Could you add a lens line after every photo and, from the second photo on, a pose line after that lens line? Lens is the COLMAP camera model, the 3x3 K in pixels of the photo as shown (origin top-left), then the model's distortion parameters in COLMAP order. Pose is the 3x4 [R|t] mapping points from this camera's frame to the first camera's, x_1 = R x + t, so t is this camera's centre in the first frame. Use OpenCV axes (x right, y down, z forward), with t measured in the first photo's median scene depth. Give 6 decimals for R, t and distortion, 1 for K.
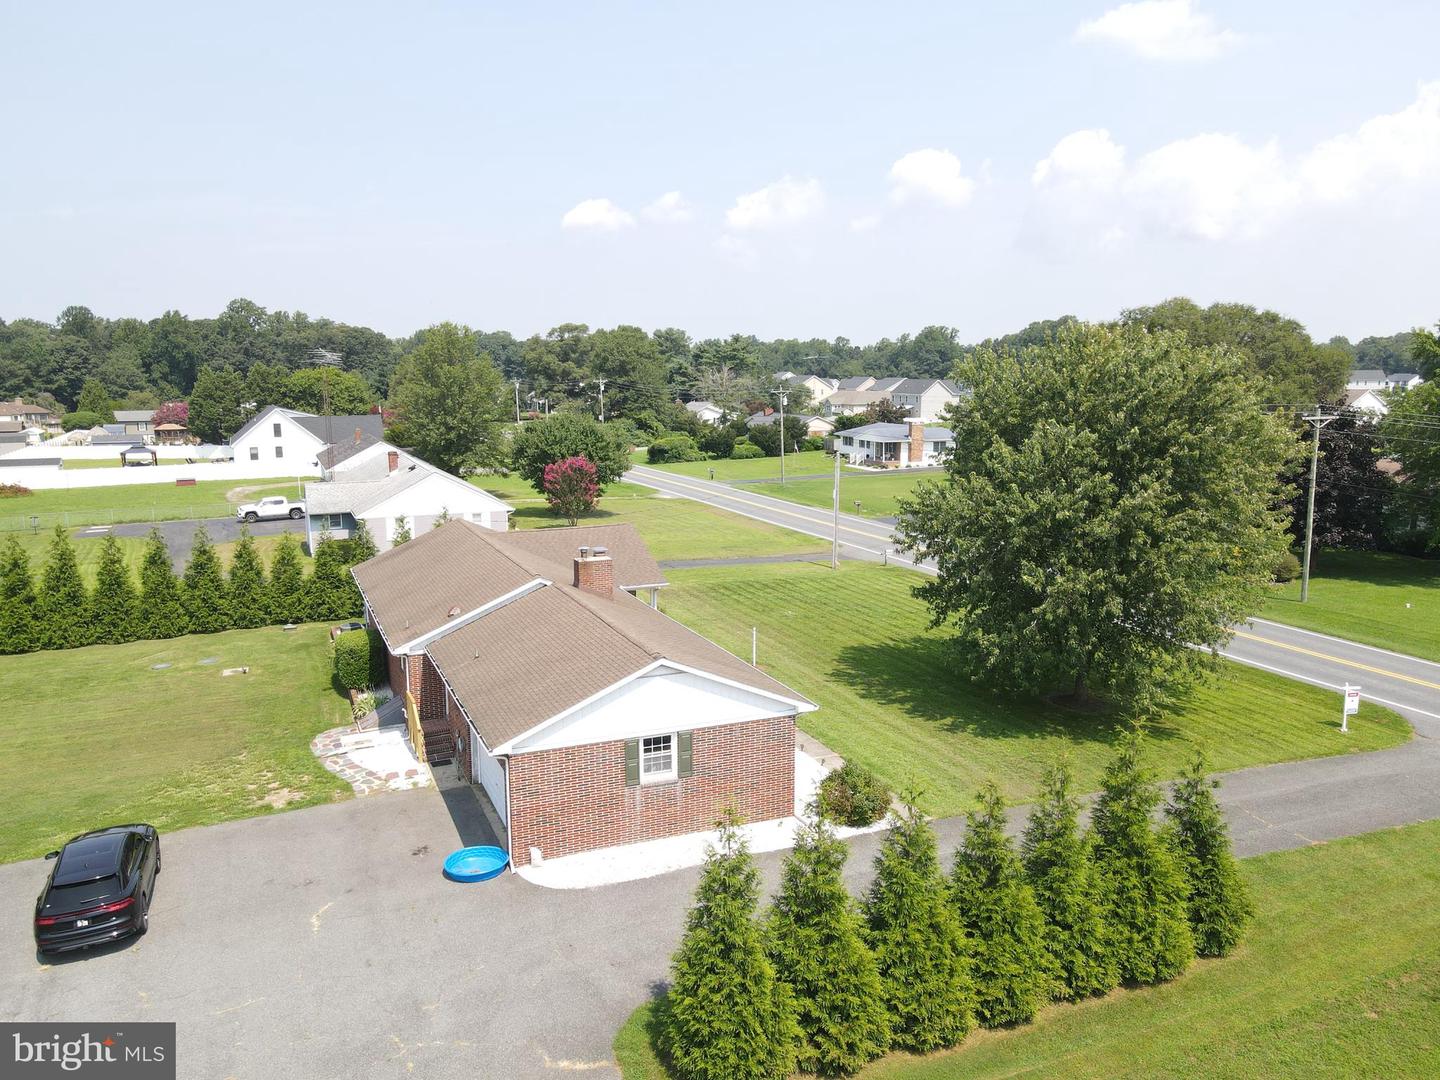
lens RADIAL K [[1055.3, 0, 716.4], [0, 1055.3, 553.8], [0, 0, 1]] dist [-0.002142, 0.048836]
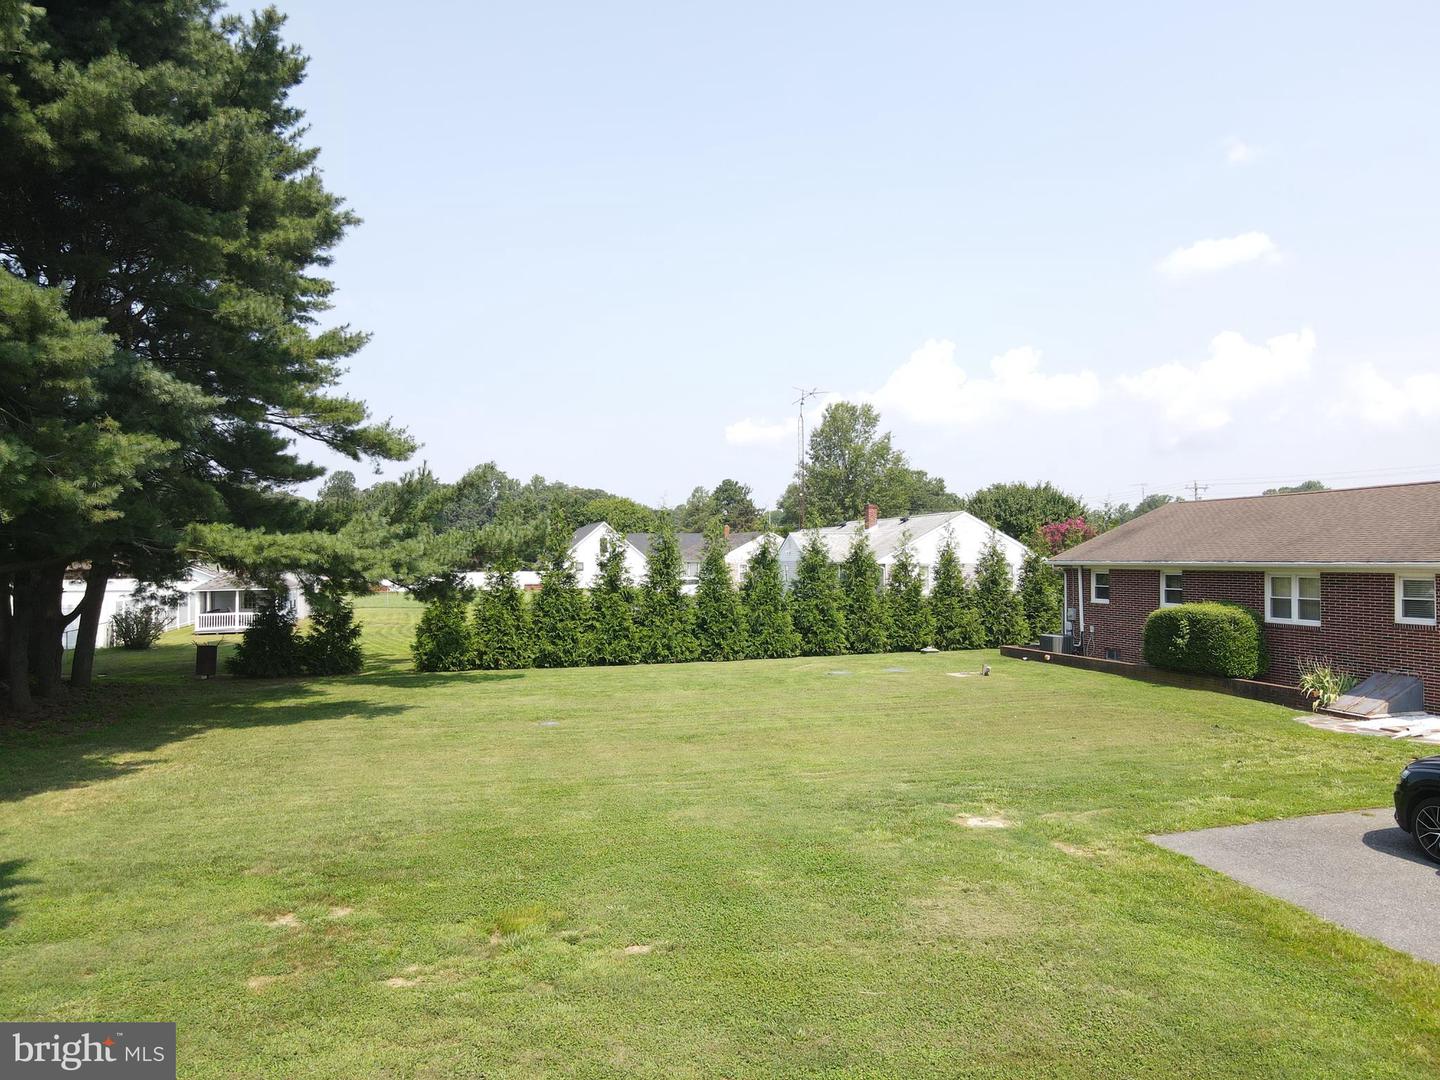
lens RADIAL K [[1063.3, 0, 720.0], [0, 1063.3, 540.0], [0, 0, 1]] dist [-0.000918, 0.021895]
pose [[0.989242, -0.003424, -0.146248, -0.441380], [-0.024377, 0.981889, -0.187880, 0.137778], [0.144243, 0.189424, 0.971243, 0.236057]]
